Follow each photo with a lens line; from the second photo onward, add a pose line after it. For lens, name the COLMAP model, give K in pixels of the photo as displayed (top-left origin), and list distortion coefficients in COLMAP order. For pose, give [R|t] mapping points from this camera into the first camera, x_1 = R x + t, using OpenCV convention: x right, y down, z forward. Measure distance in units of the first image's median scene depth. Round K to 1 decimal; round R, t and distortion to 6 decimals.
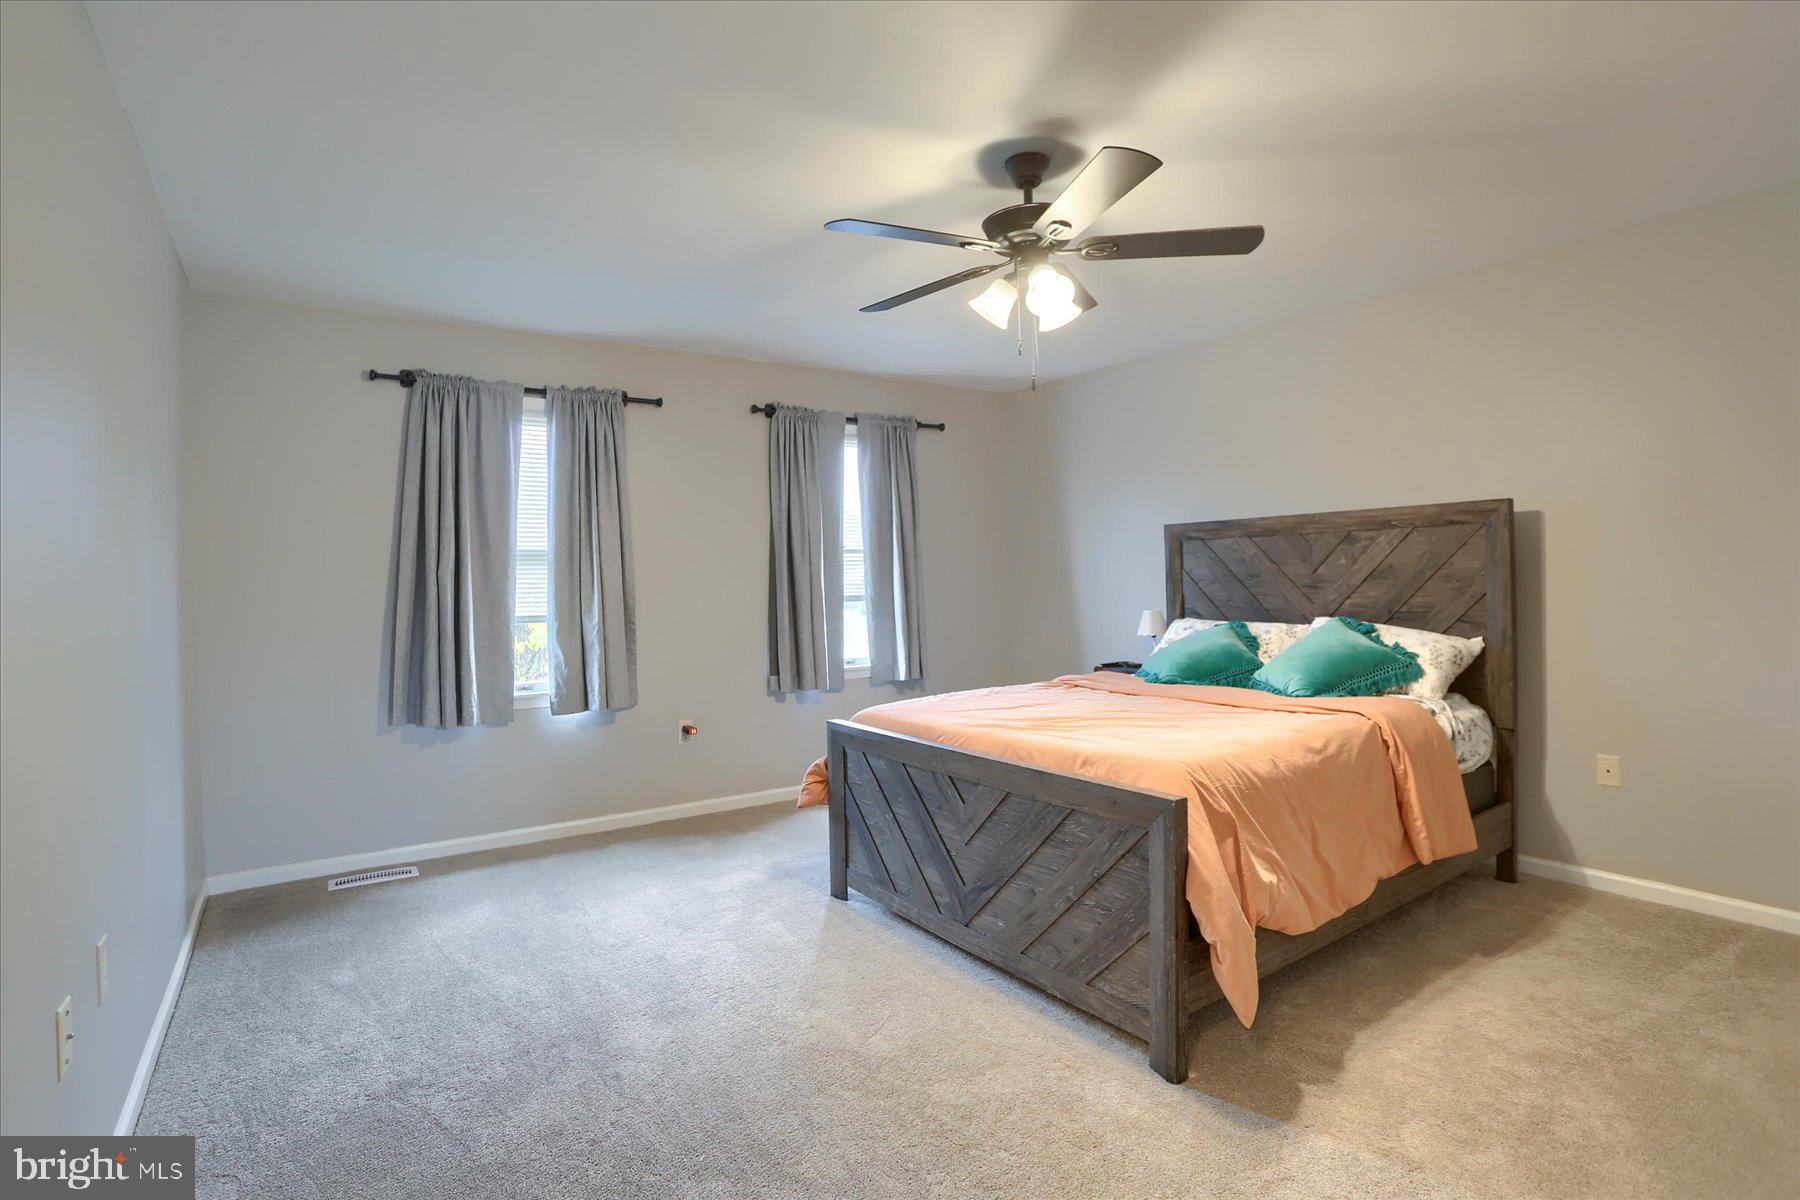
lens RADIAL K [[888.5, 0, 874.7], [0, 888.5, 580.8], [0, 0, 1]] dist [-0.080353, 0.035940]
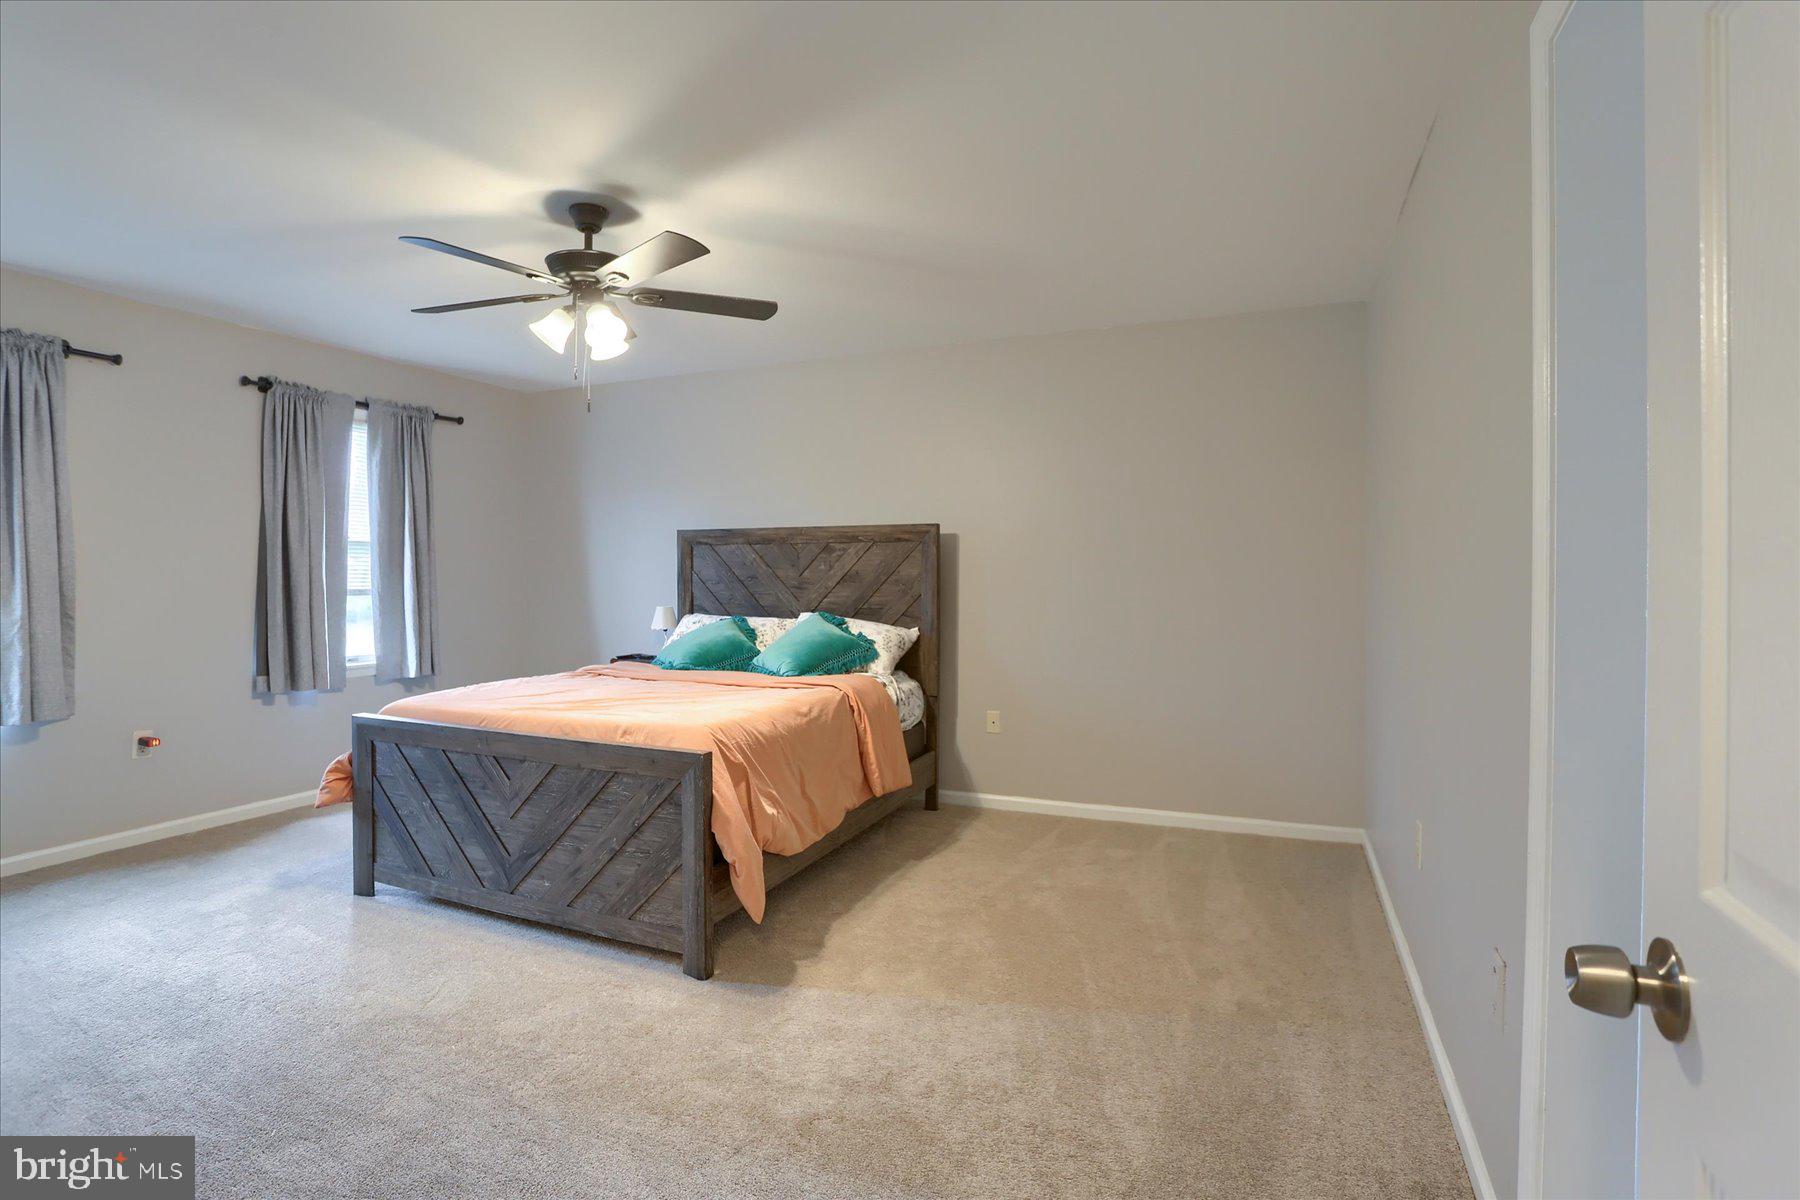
lens RADIAL K [[888.5, 0, 874.7], [0, 888.5, 580.8], [0, 0, 1]] dist [-0.080353, 0.035940]
pose [[0.848263, 0.019328, 0.529222, -0.076572], [-0.019655, 0.999794, -0.005010, 0.002017], [-0.529210, -0.006152, 0.848469, -0.126148]]
